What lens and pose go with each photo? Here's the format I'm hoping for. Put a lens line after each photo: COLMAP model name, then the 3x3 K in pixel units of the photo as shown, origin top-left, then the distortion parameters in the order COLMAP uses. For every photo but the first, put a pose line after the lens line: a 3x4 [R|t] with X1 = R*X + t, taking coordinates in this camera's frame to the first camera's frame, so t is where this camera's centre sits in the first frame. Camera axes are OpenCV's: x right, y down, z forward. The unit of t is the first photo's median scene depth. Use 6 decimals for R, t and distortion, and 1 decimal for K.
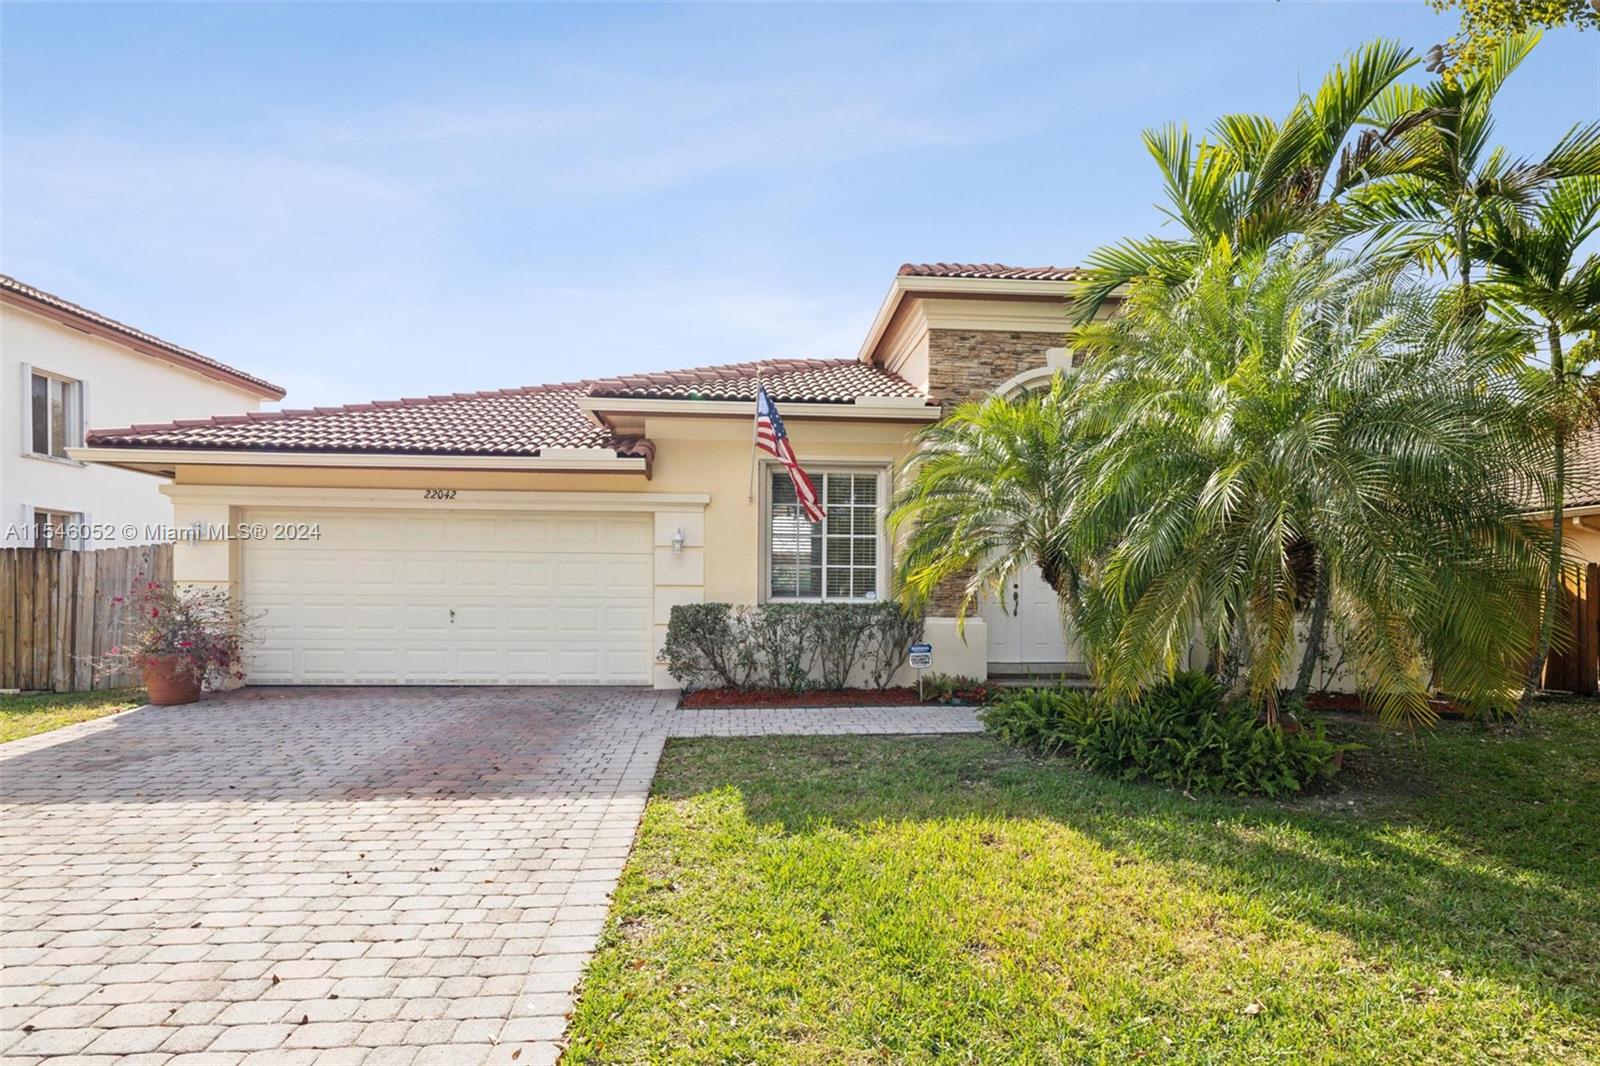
lens RADIAL K [[844.8, 0, 806.8], [0, 844.8, 592.4], [0, 0, 1]] dist [-0.000702, 0.001276]
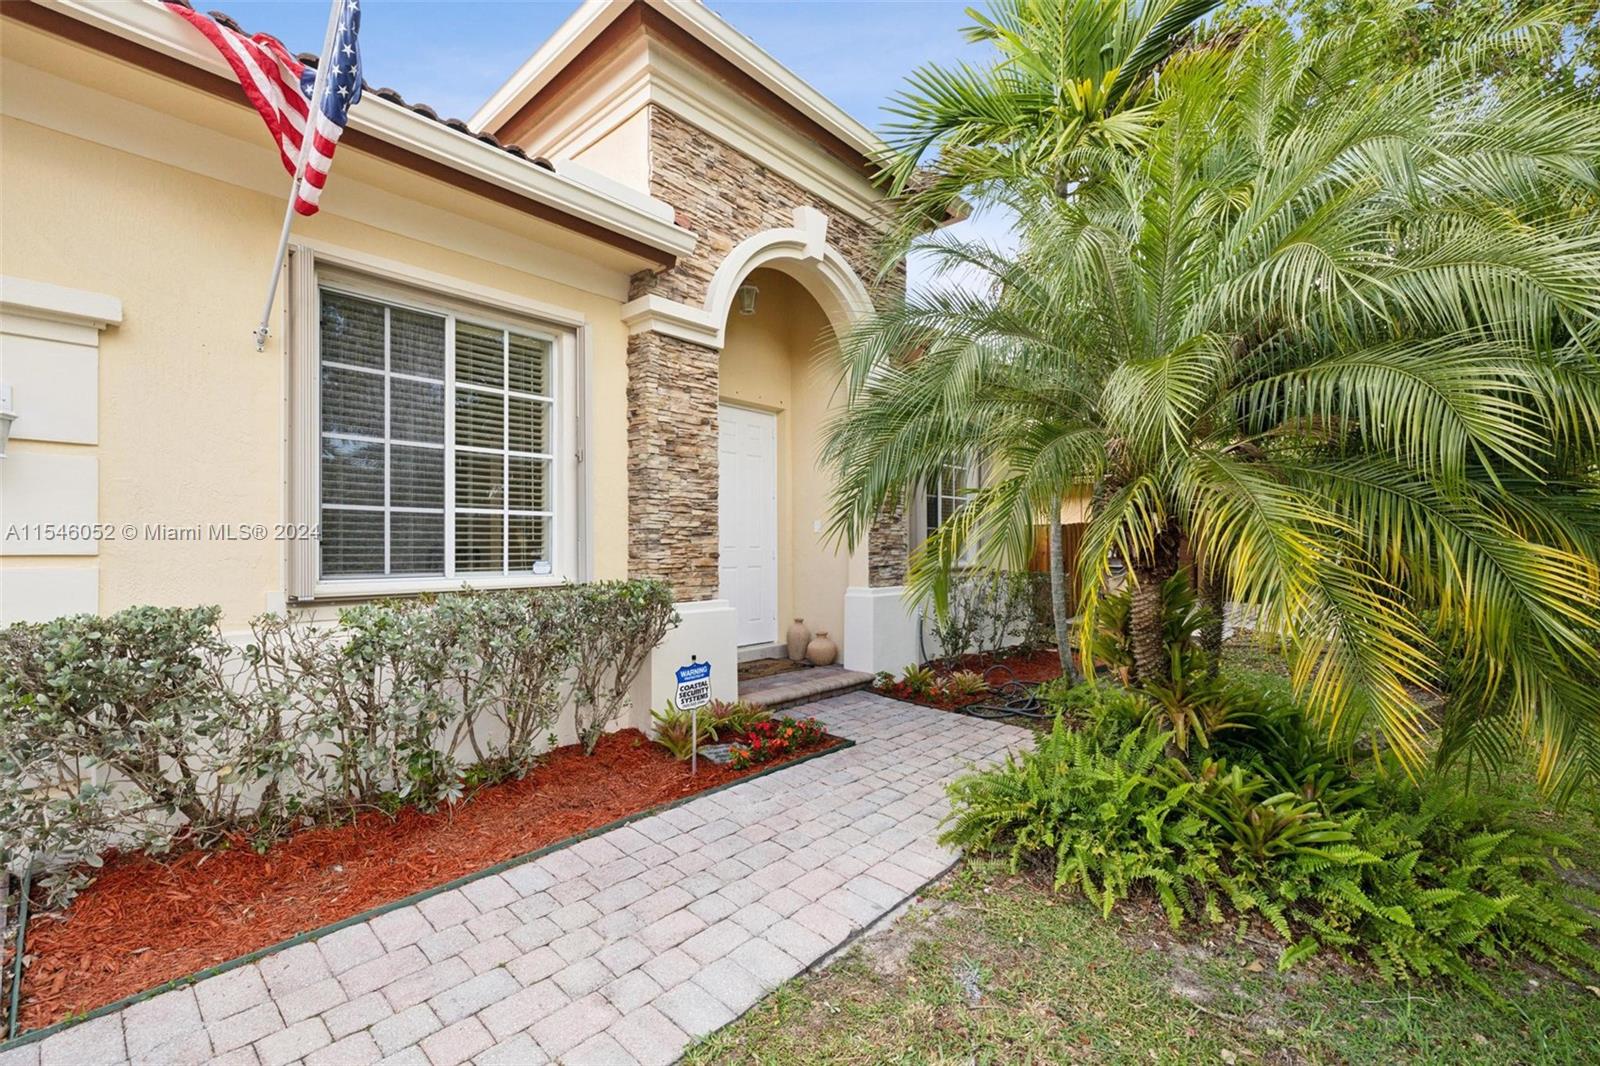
lens RADIAL K [[684.6, 0, 785.3], [0, 684.6, 541.6], [0, 0, 1]] dist [-0.003843, -0.000225]
pose [[0.734693, -0.001859, 0.678397, -0.106089], [0.000638, 0.999998, 0.002049, -0.014457], [-0.678399, -0.001073, 0.734693, 0.611109]]
